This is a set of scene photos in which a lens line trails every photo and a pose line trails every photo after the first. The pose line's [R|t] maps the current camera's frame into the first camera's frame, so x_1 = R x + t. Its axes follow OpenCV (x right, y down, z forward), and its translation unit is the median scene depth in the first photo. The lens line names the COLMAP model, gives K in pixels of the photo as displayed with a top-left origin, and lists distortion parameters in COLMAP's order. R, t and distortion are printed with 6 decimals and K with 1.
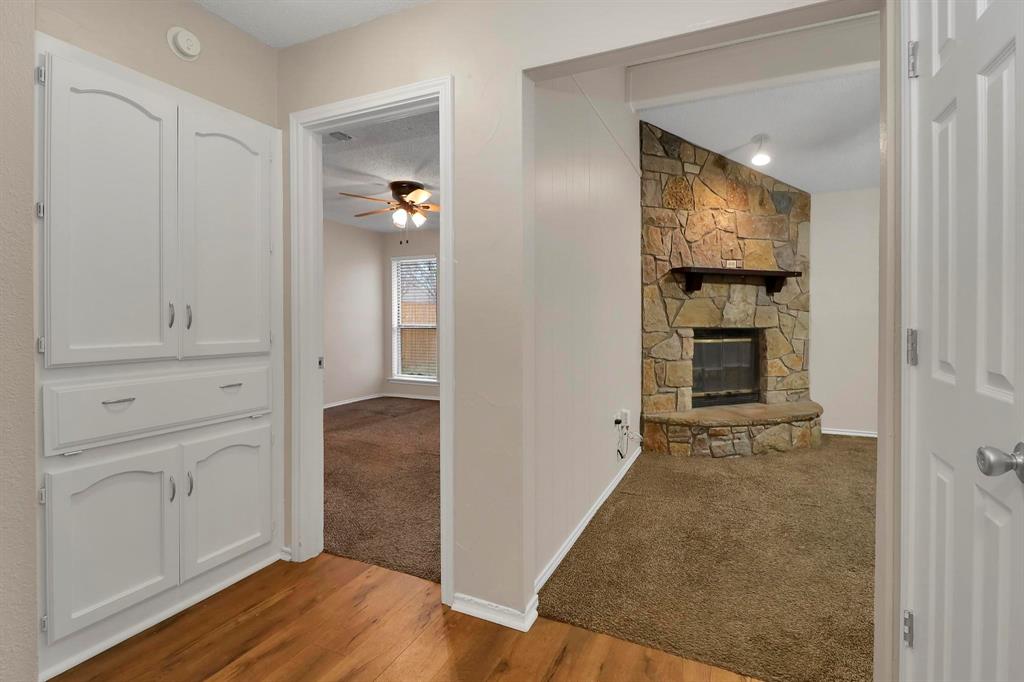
lens RADIAL K [[487.1, 0, 515.3], [0, 487.1, 322.3], [0, 0, 1]] dist [-0.005648, -0.007935]
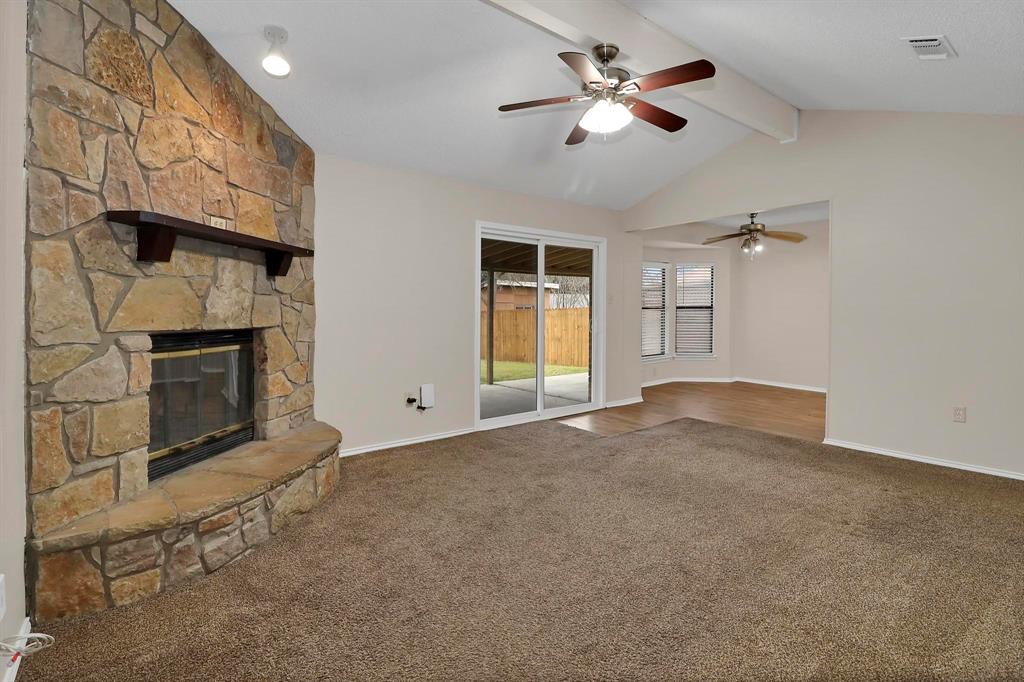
lens RADIAL K [[487.1, 0, 514.2], [0, 487.1, 307.9], [0, 0, 1]] dist [-0.005648, -0.007935]
pose [[0.457197, 0.003841, 0.889357, 0.079783], [0.015715, 0.999800, -0.012396, -0.002371], [-0.889227, 0.019644, 0.457045, 0.416383]]
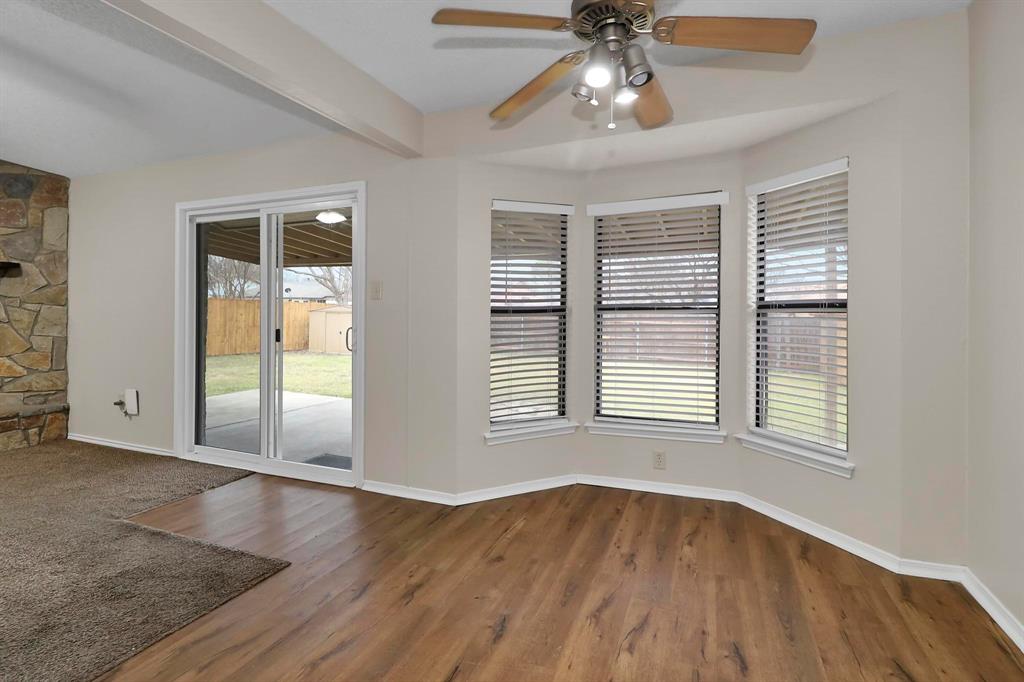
lens RADIAL K [[487.1, 0, 513.1], [0, 487.1, 331.5], [0, 0, 1]] dist [-0.005648, -0.007935]
pose [[0.998492, 0.018466, 0.051691, 1.571434], [-0.017794, 0.999752, -0.013420, 0.024778], [-0.051926, 0.012480, 0.998573, 0.061276]]
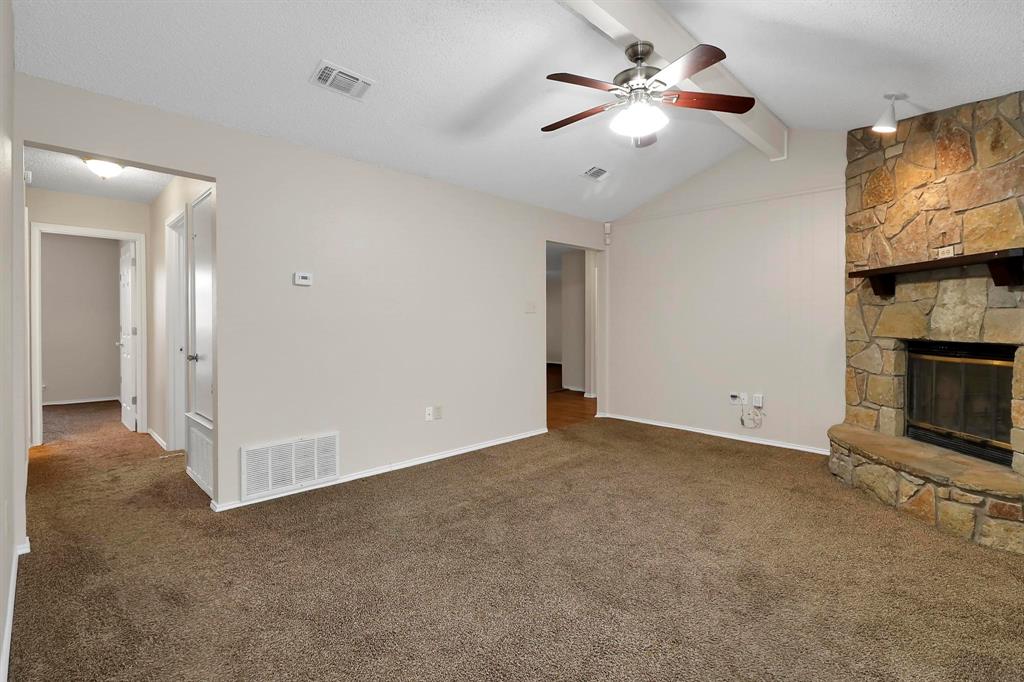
lens RADIAL K [[487.1, 0, 509.3], [0, 487.1, 333.4], [0, 0, 1]] dist [-0.005648, -0.007935]
pose [[-0.354012, 0.016819, -0.935090, 1.395216], [-0.017745, 0.999538, 0.024696, -0.006652], [0.935073, 0.025336, -0.353549, 0.679102]]
